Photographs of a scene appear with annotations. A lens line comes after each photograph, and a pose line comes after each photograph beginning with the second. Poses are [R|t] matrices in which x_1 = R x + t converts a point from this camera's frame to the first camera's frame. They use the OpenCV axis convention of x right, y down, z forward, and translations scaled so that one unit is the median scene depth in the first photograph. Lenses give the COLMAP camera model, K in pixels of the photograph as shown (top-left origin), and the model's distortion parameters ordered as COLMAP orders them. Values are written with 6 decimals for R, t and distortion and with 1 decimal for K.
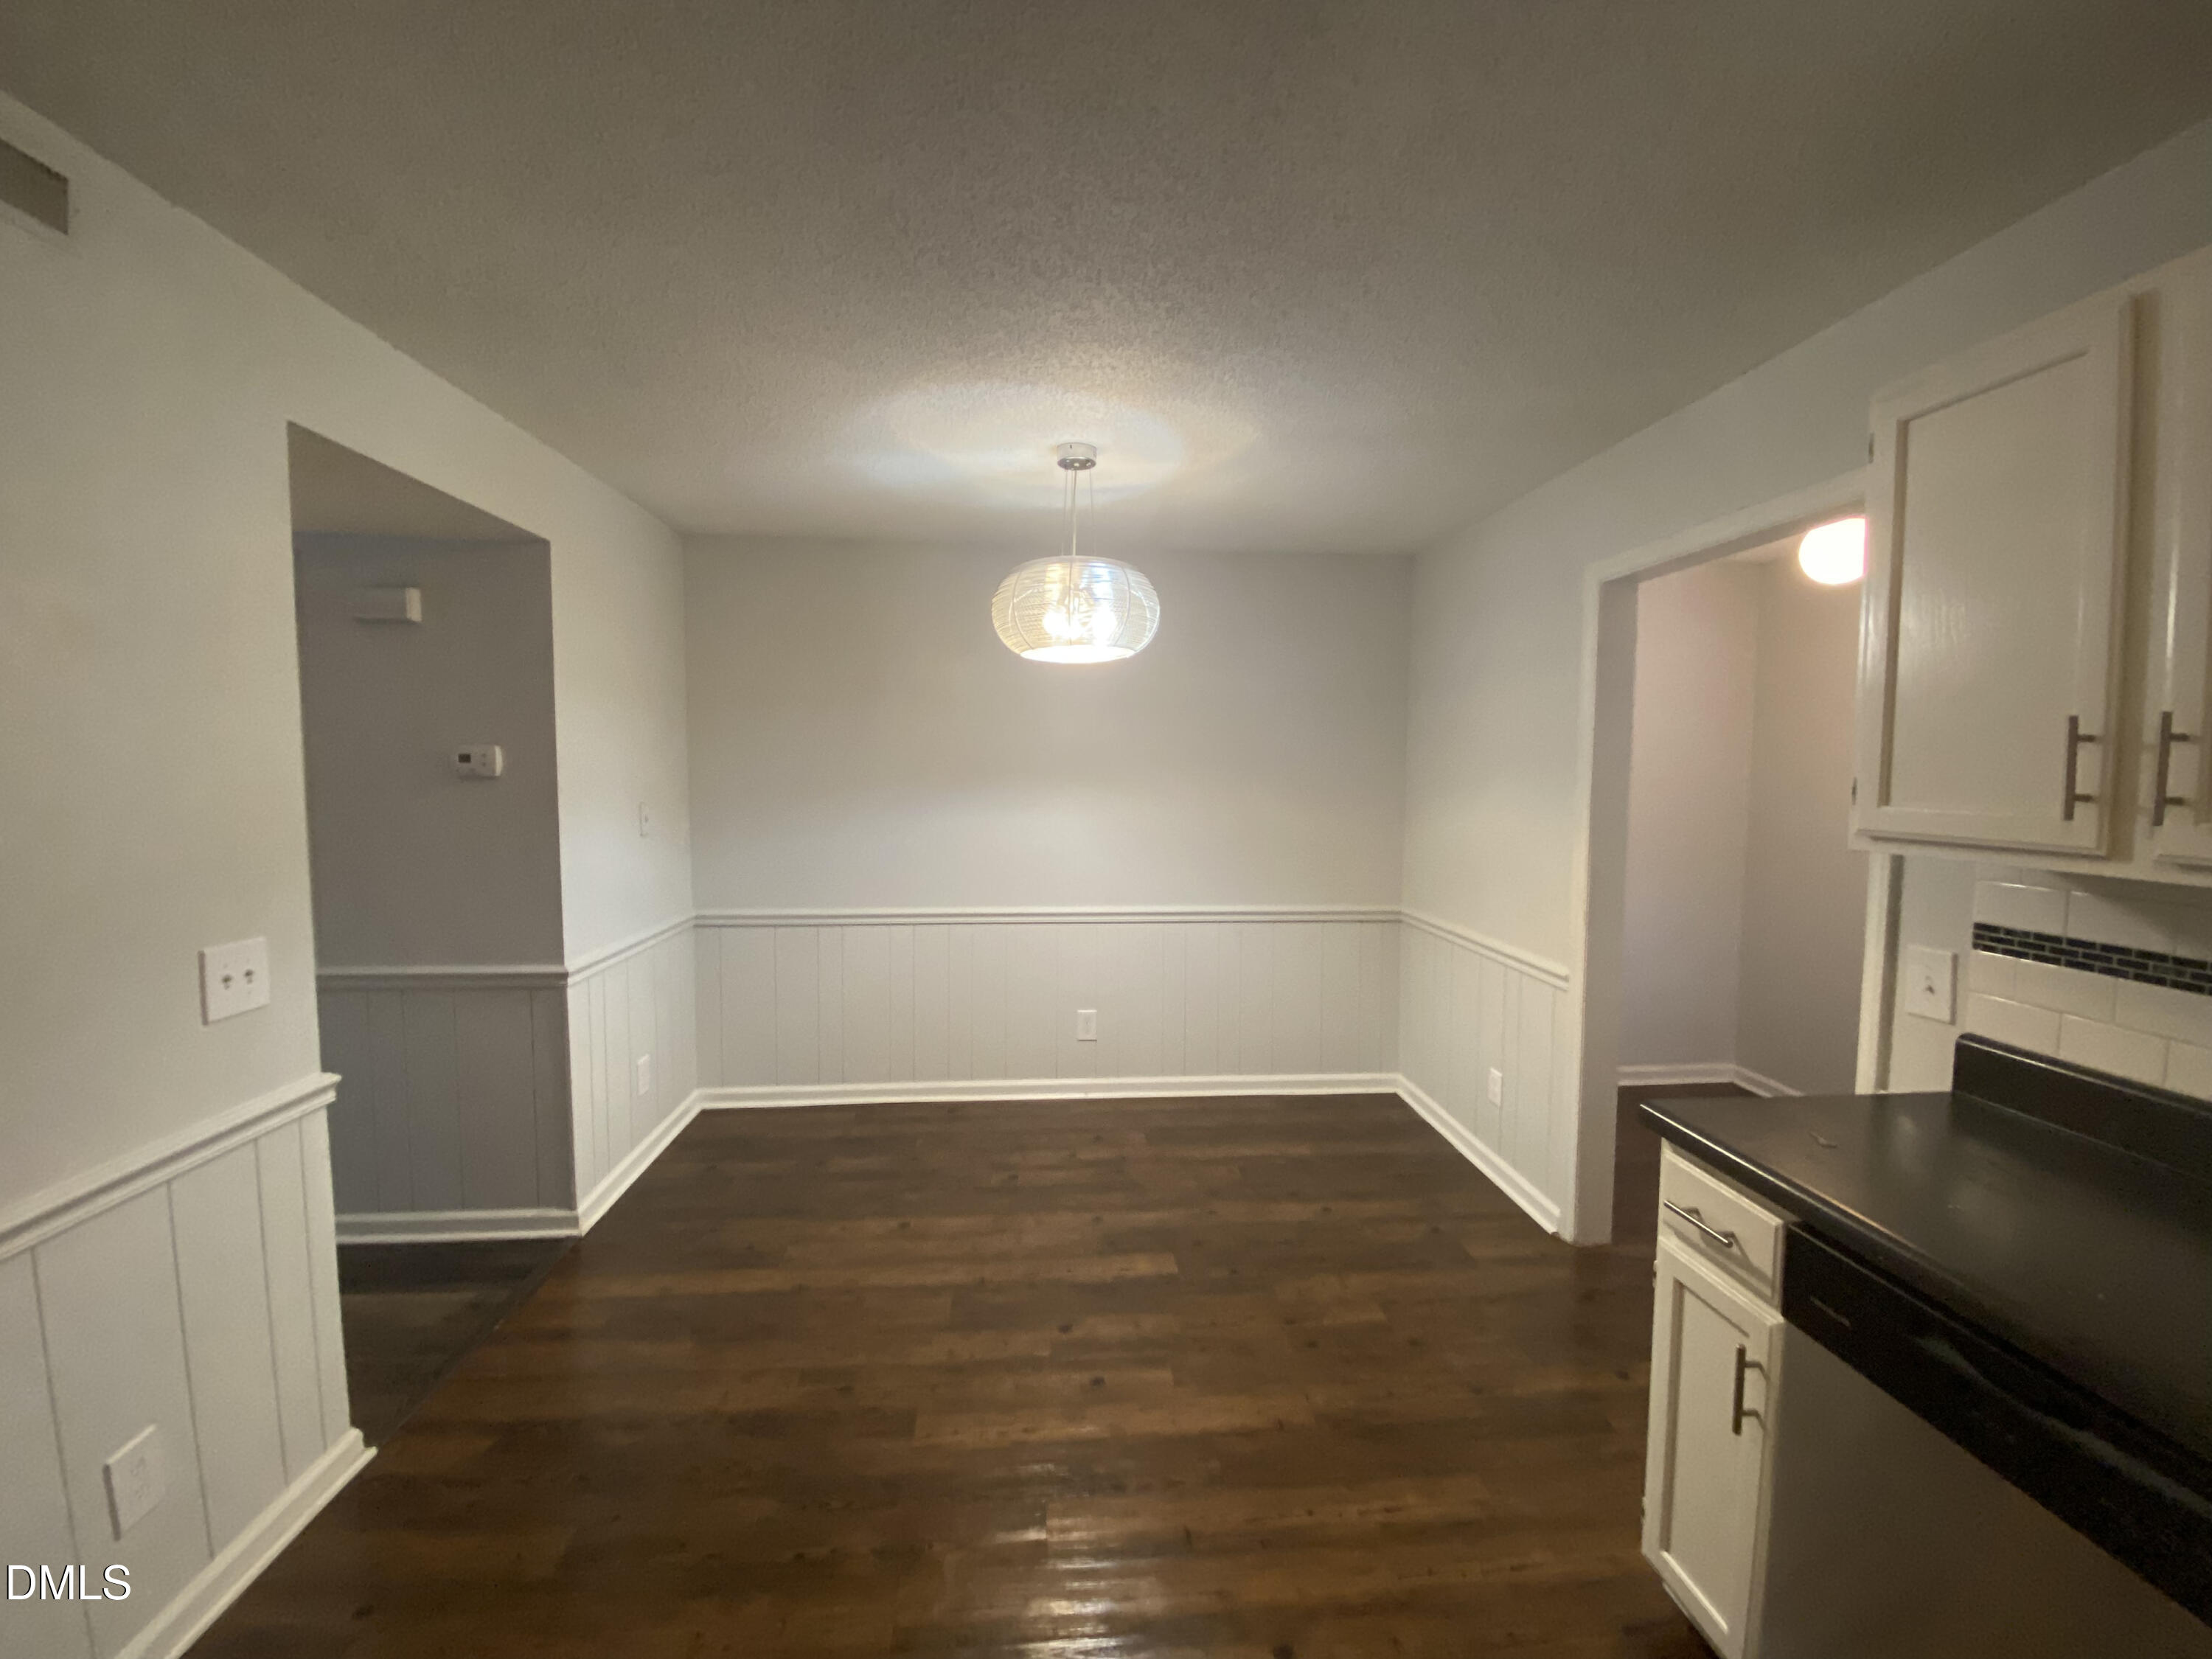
lens RADIAL K [[898.8, 0, 1106.0], [0, 898.8, 829.5], [0, 0, 1]] dist [-0.000896, -0.000102]
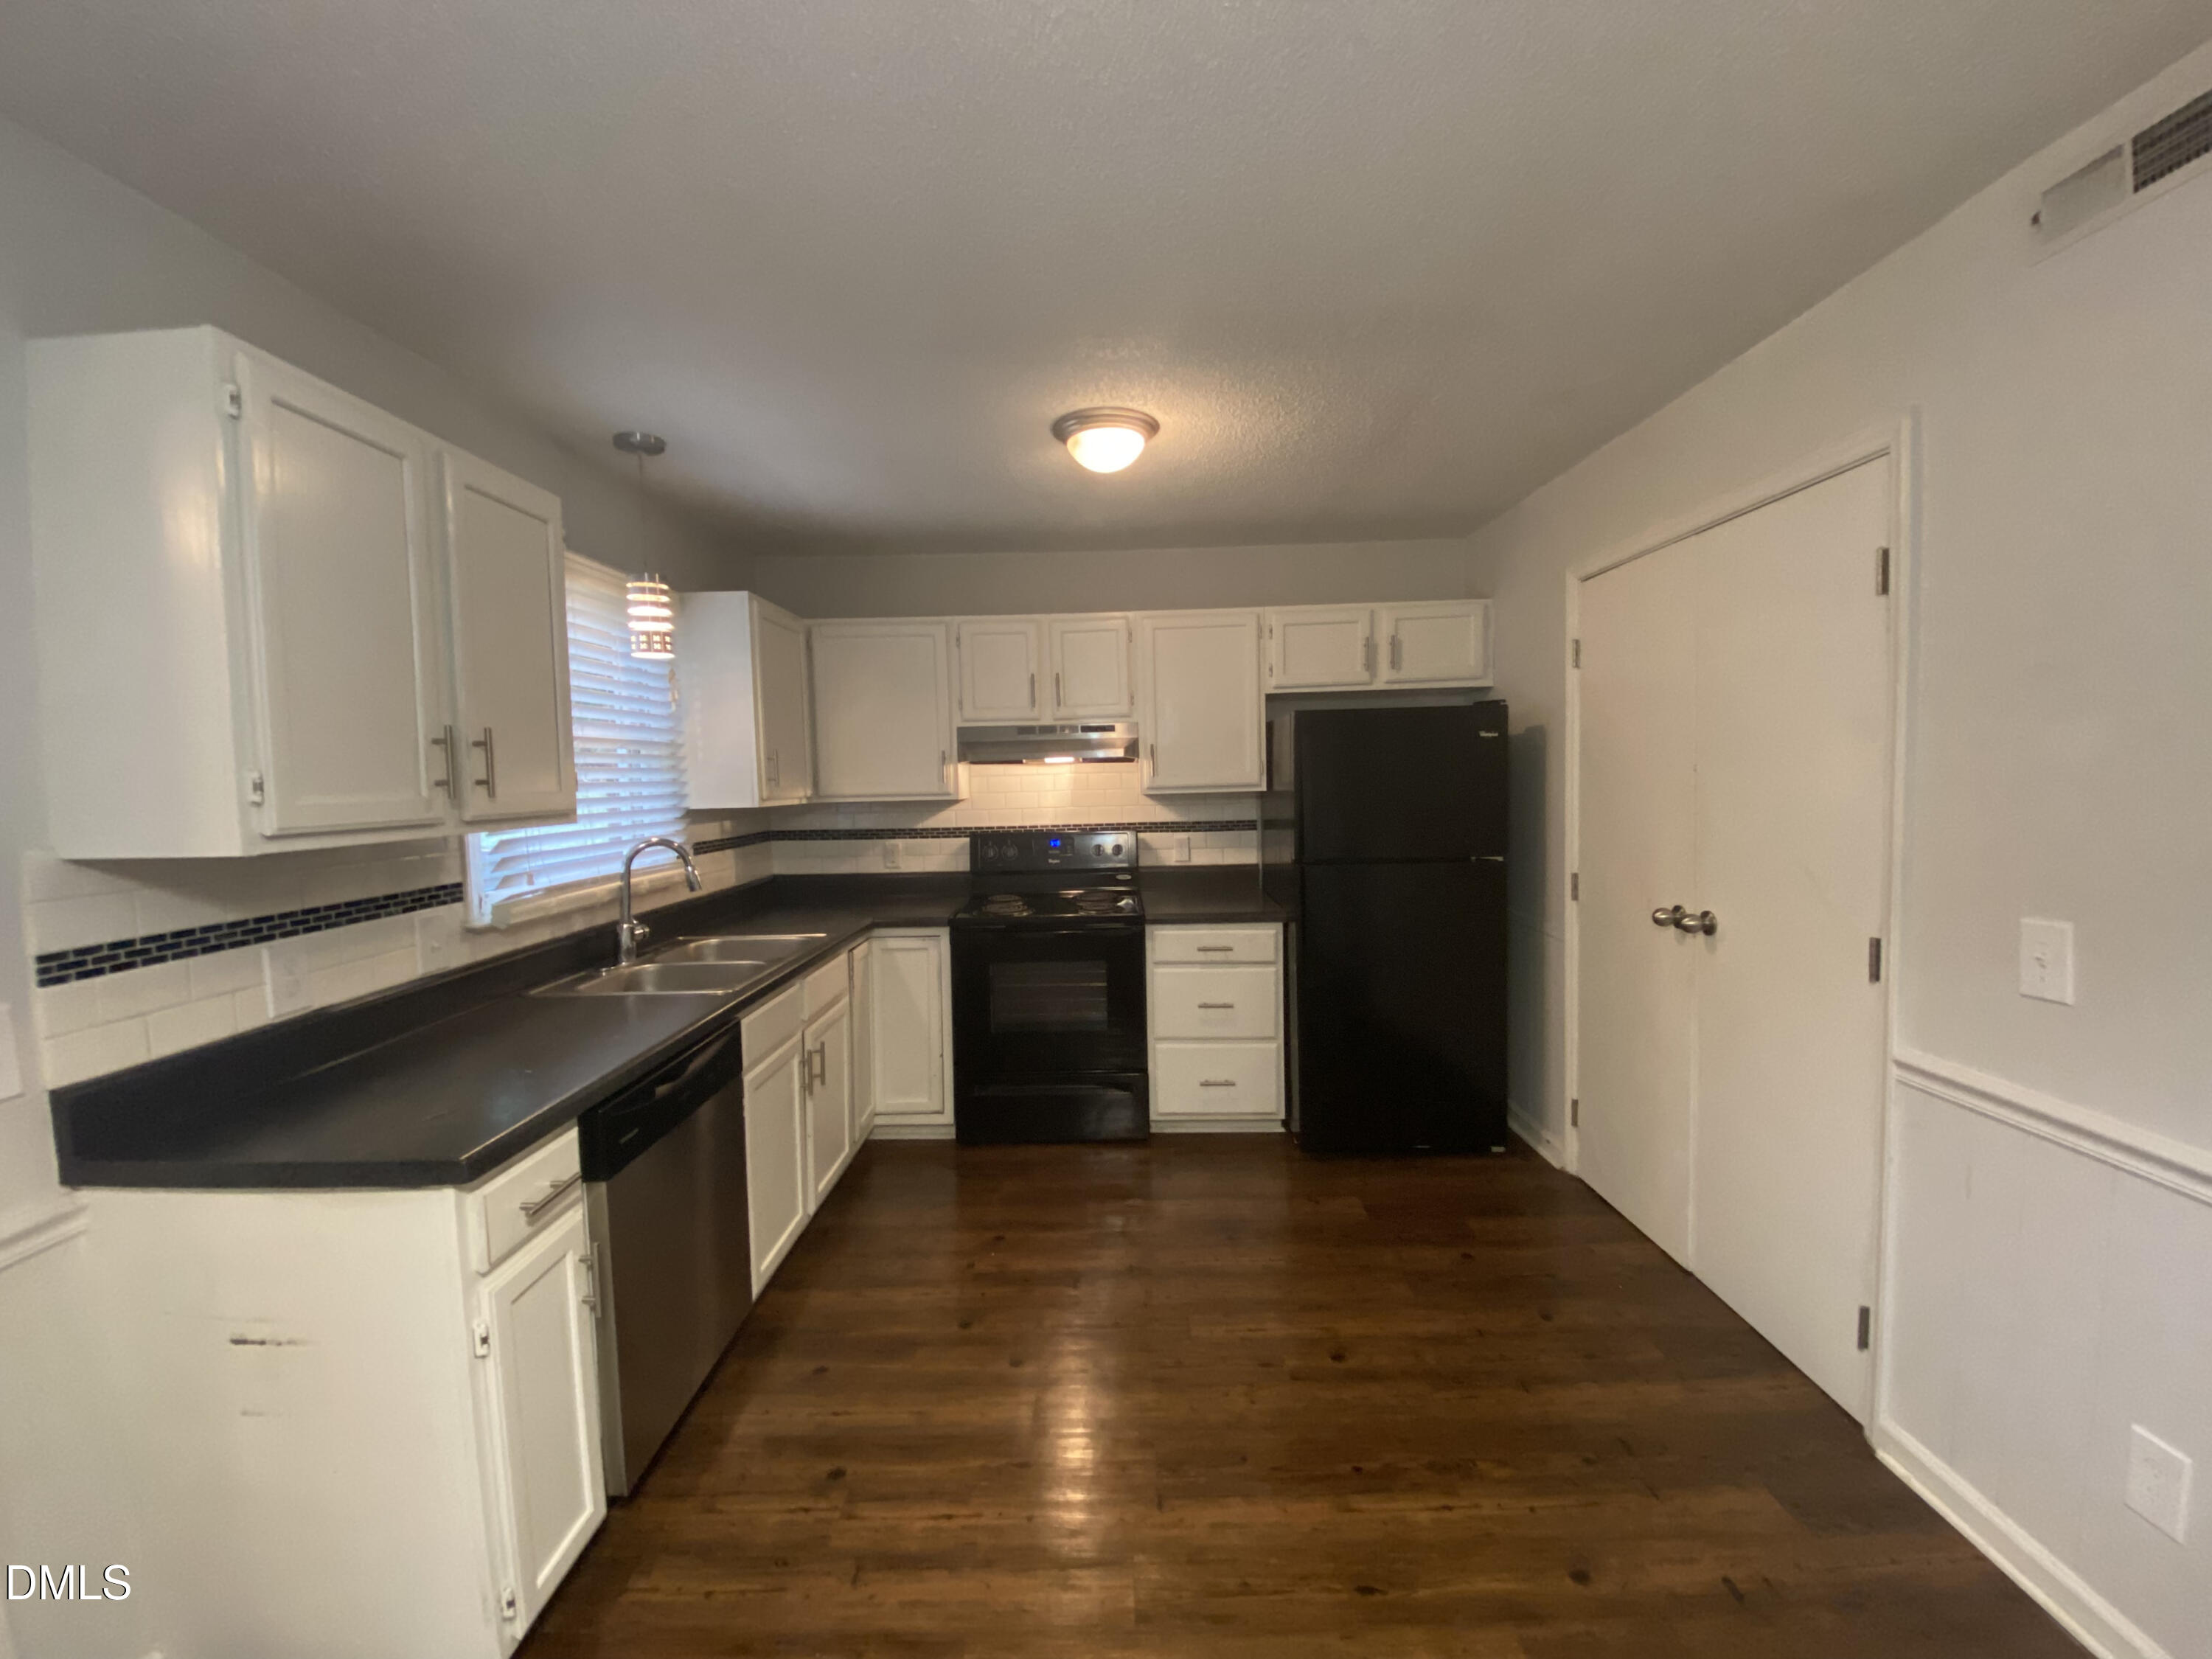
lens RADIAL K [[907.2, 0, 1106.0], [0, 907.2, 829.5], [0, 0, 1]] dist [0.079338, -0.046587]
pose [[-0.995758, 0.010353, 0.091424, -0.075012], [0.022499, 0.990882, 0.132840, -0.099085], [-0.089215, 0.134334, -0.986912, 1.718347]]
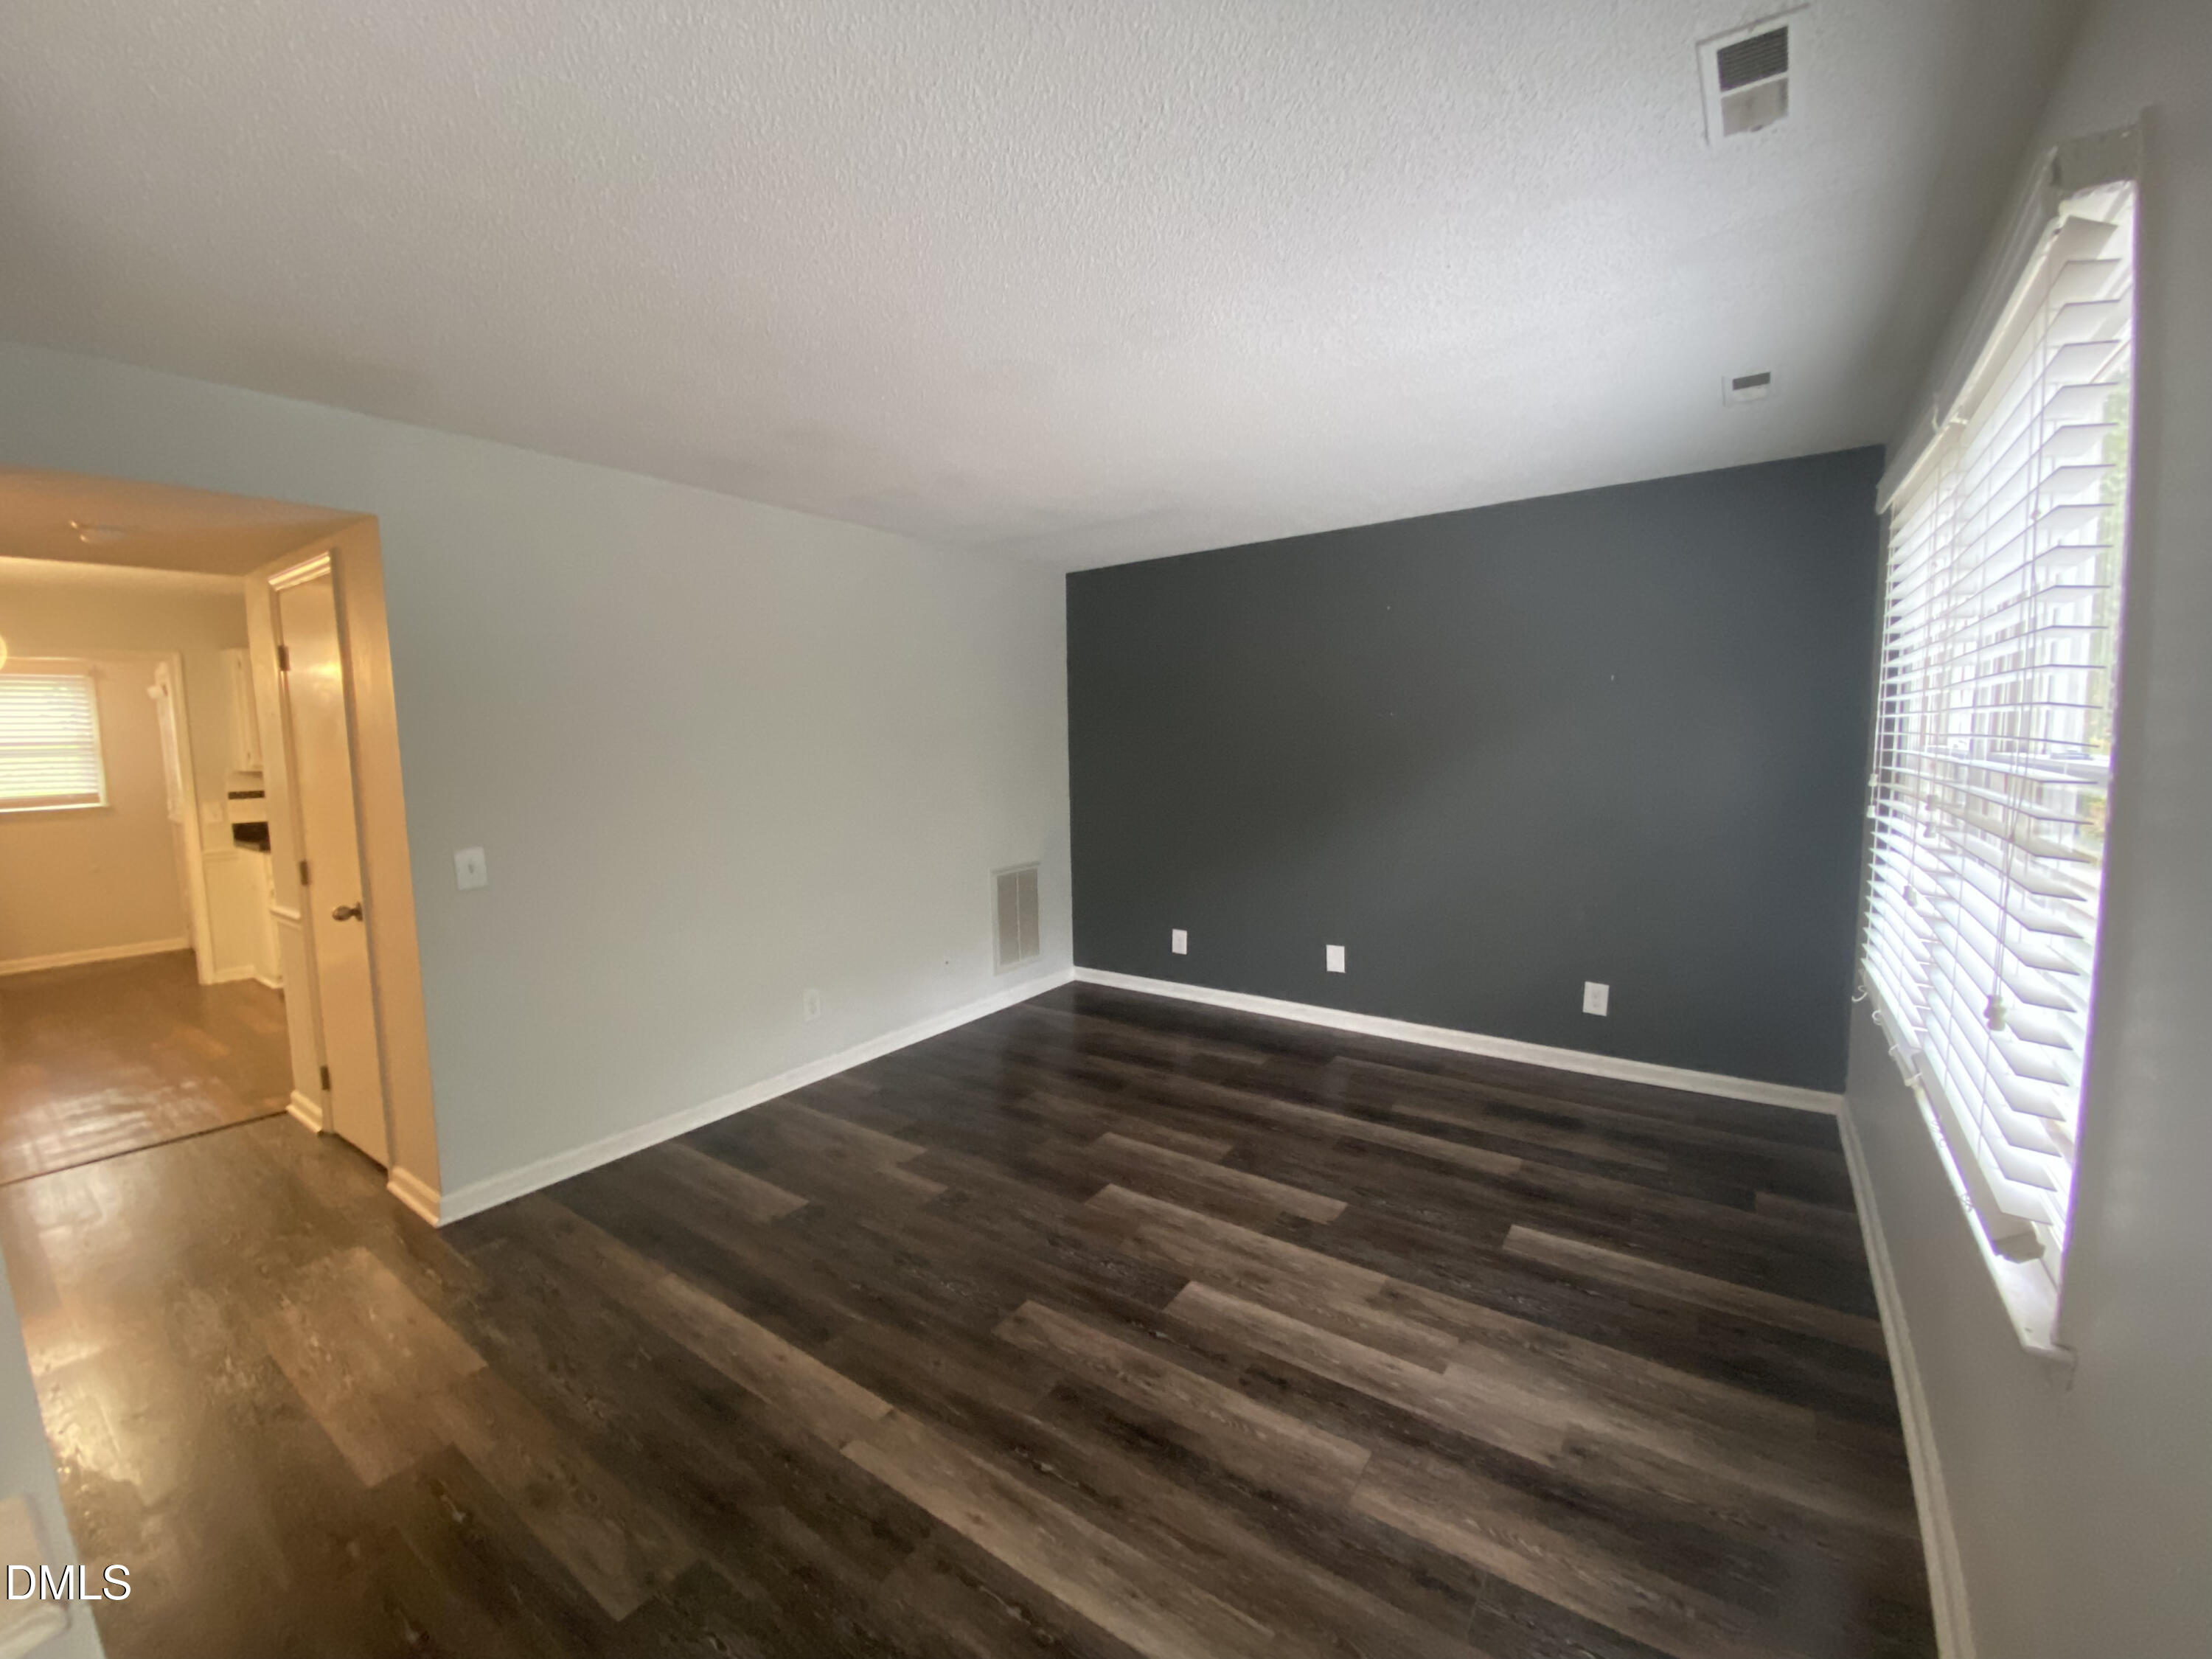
lens RADIAL K [[907.2, 0, 1106.0], [0, 907.2, 829.5], [0, 0, 1]] dist [0.079338, -0.046587]
pose [[-0.756008, -0.060064, 0.651800, -4.108594], [0.058245, 0.985658, 0.158387, -0.138283], [-0.651965, 0.157706, -0.741667, 1.507669]]
